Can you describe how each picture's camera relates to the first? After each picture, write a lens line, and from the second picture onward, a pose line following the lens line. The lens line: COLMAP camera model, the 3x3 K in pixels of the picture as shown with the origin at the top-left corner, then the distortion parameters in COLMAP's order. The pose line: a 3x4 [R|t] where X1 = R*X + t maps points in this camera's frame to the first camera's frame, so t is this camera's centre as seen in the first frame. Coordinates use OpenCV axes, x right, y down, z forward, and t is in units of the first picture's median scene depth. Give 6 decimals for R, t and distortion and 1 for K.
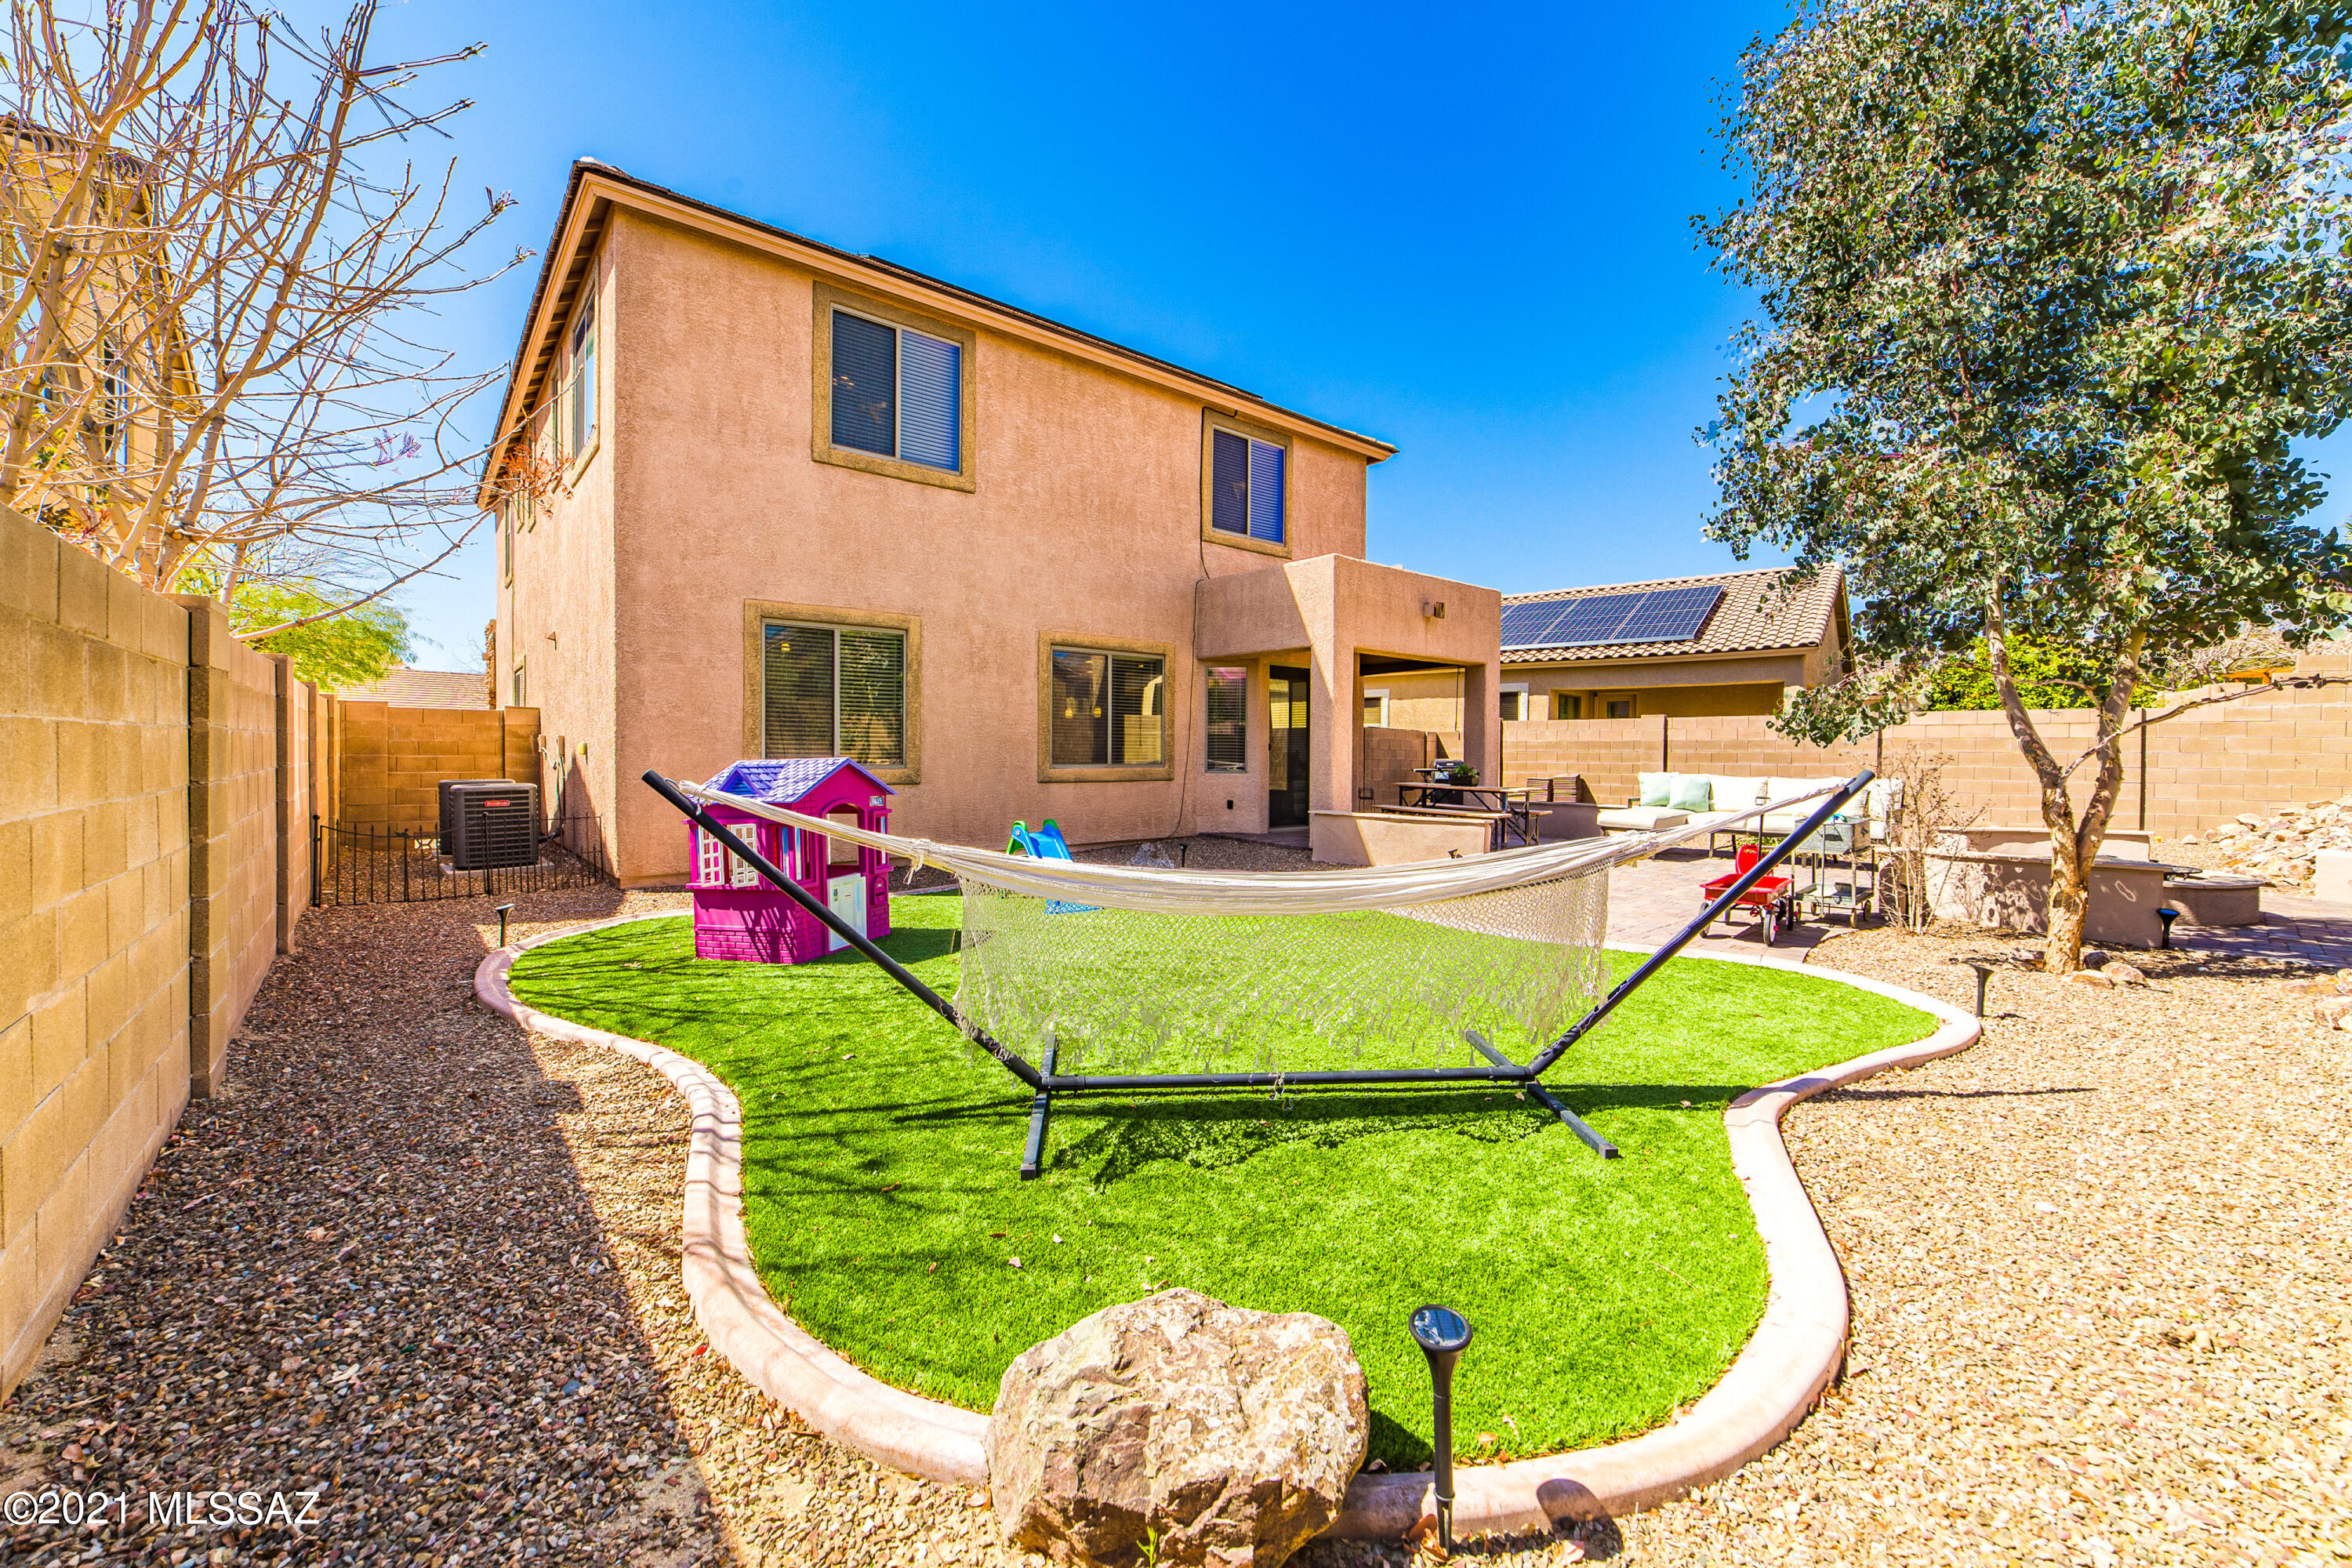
lens RADIAL K [[922.4, 0, 1175.7], [0, 922.4, 764.2], [0, 0, 1]] dist [-0.001988, 0.000090]
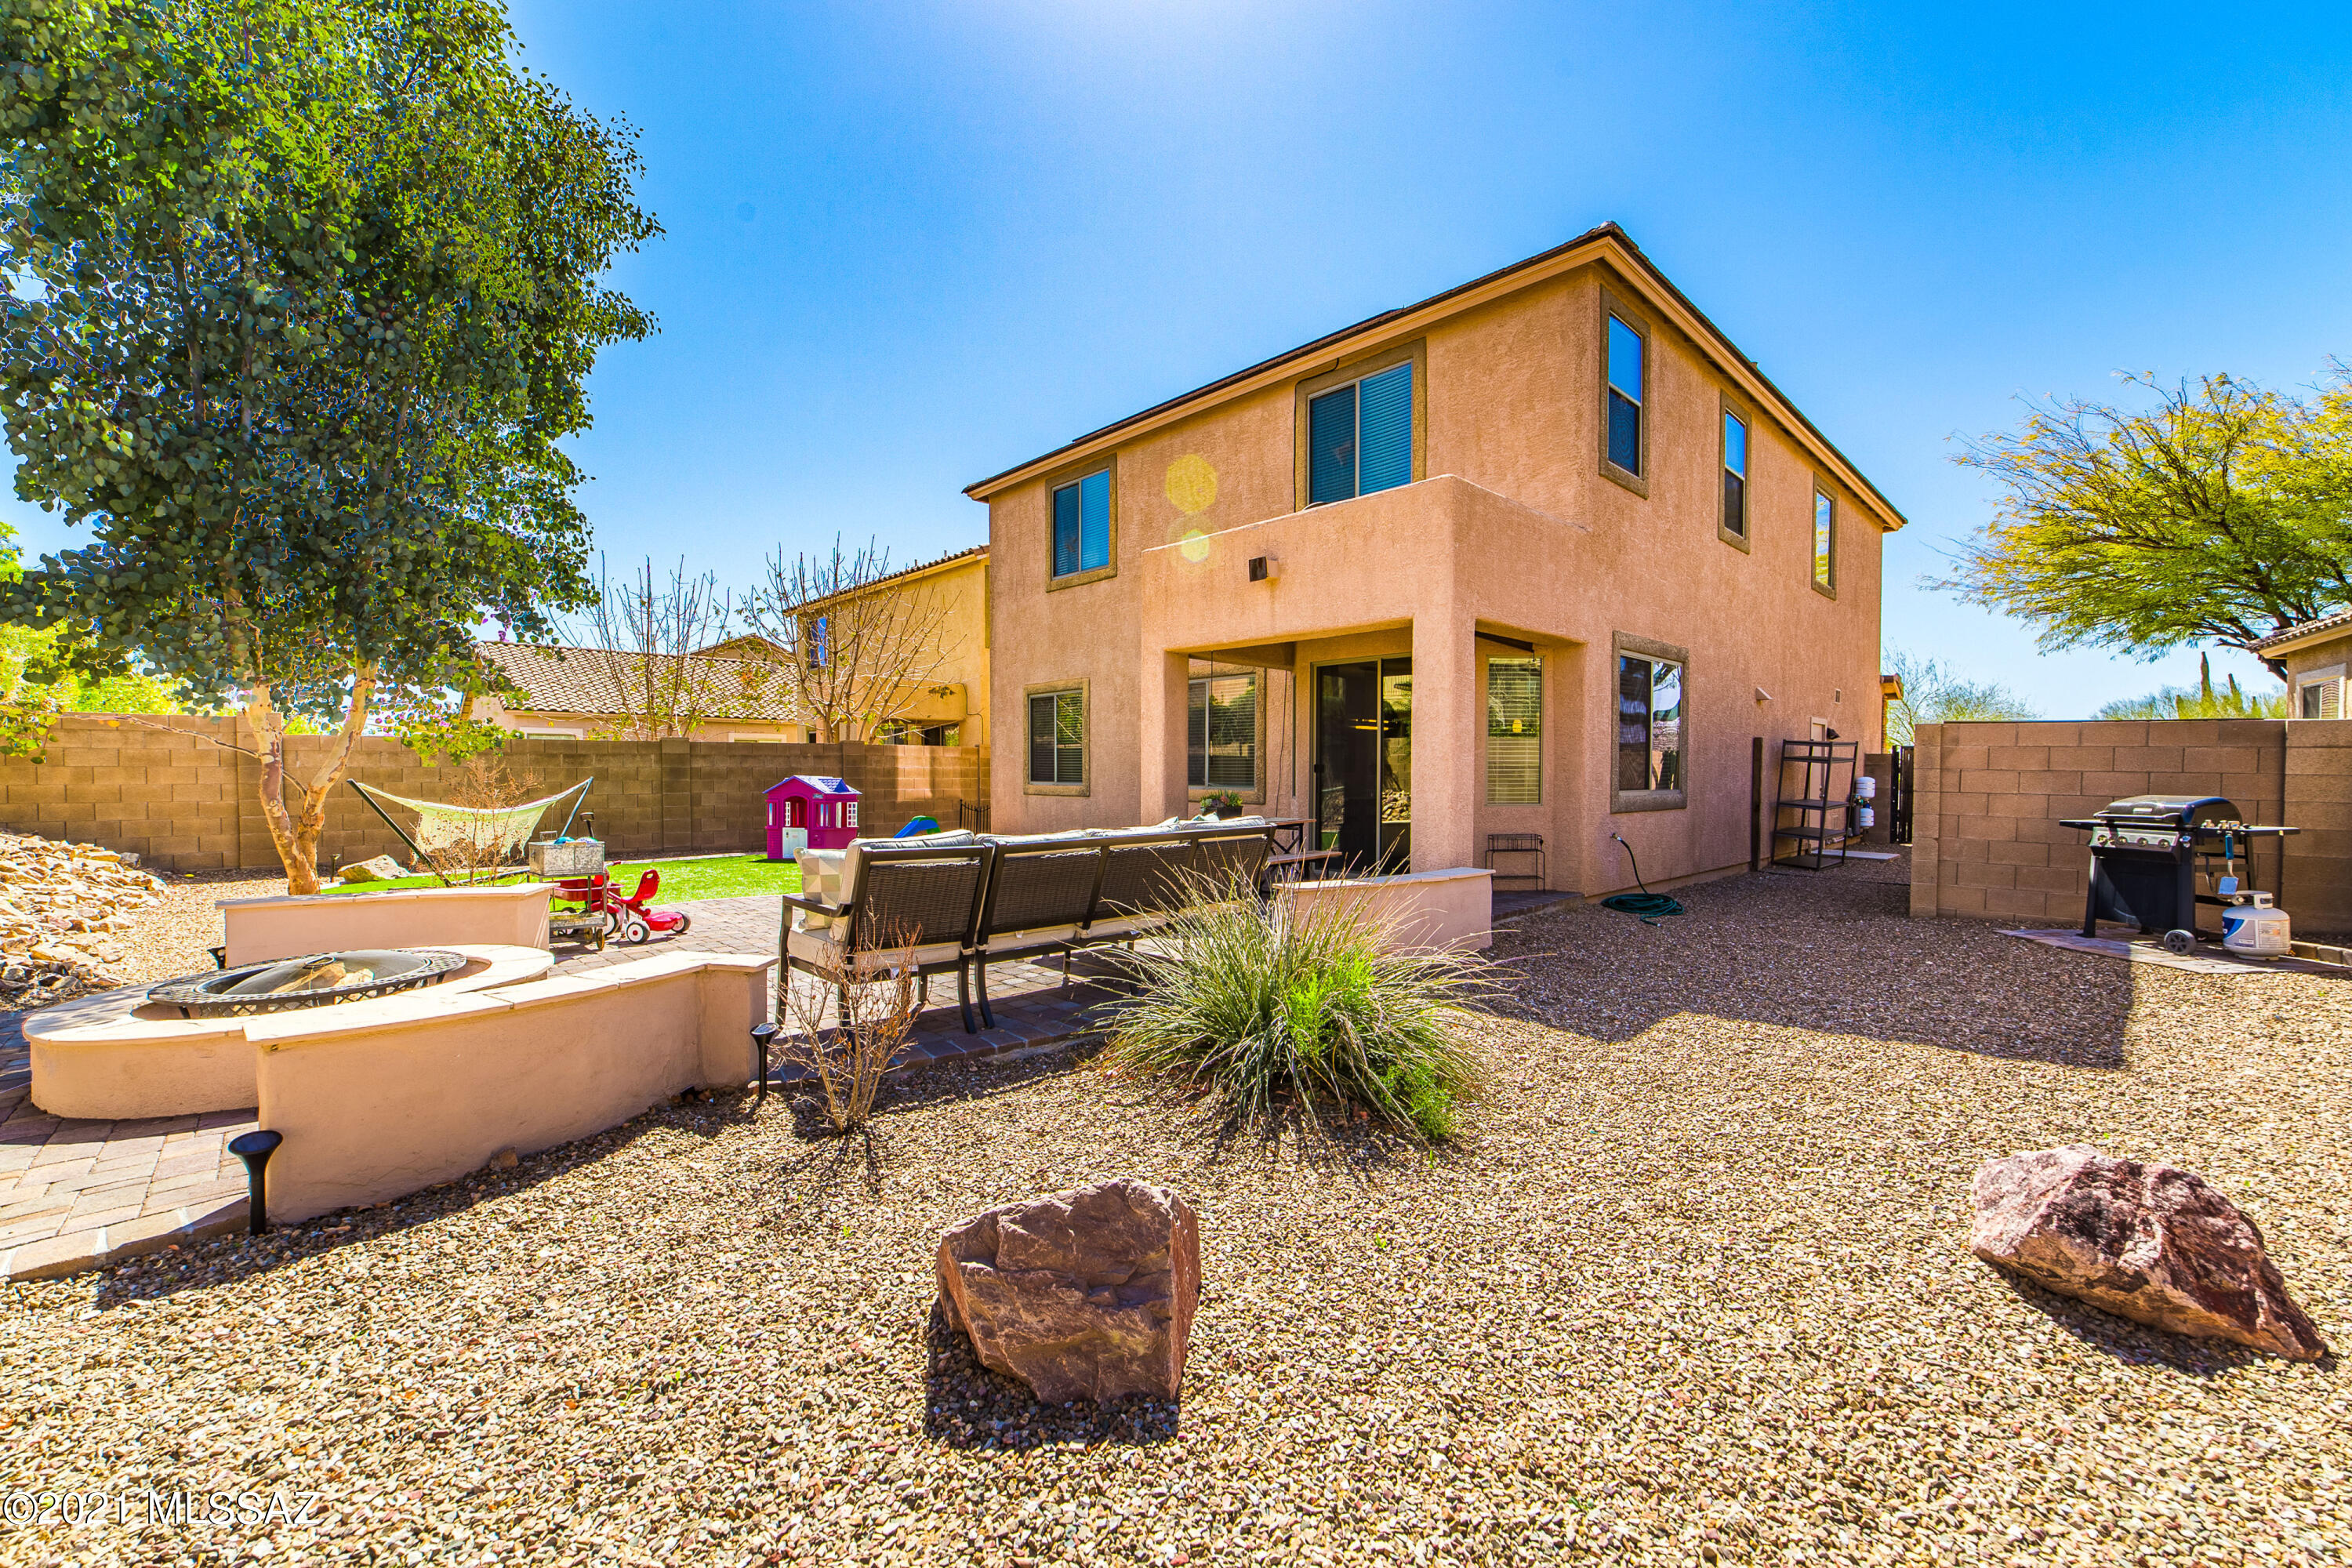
lens RADIAL K [[922.4, 0, 1175.7], [0, 922.4, 764.2], [0, 0, 1]] dist [-0.001988, 0.000090]
pose [[0.062976, 0.004426, -0.998005, 1.090286], [0.002571, 0.999986, 0.004597, -0.033445], [0.998012, -0.002855, 0.062964, 0.999393]]
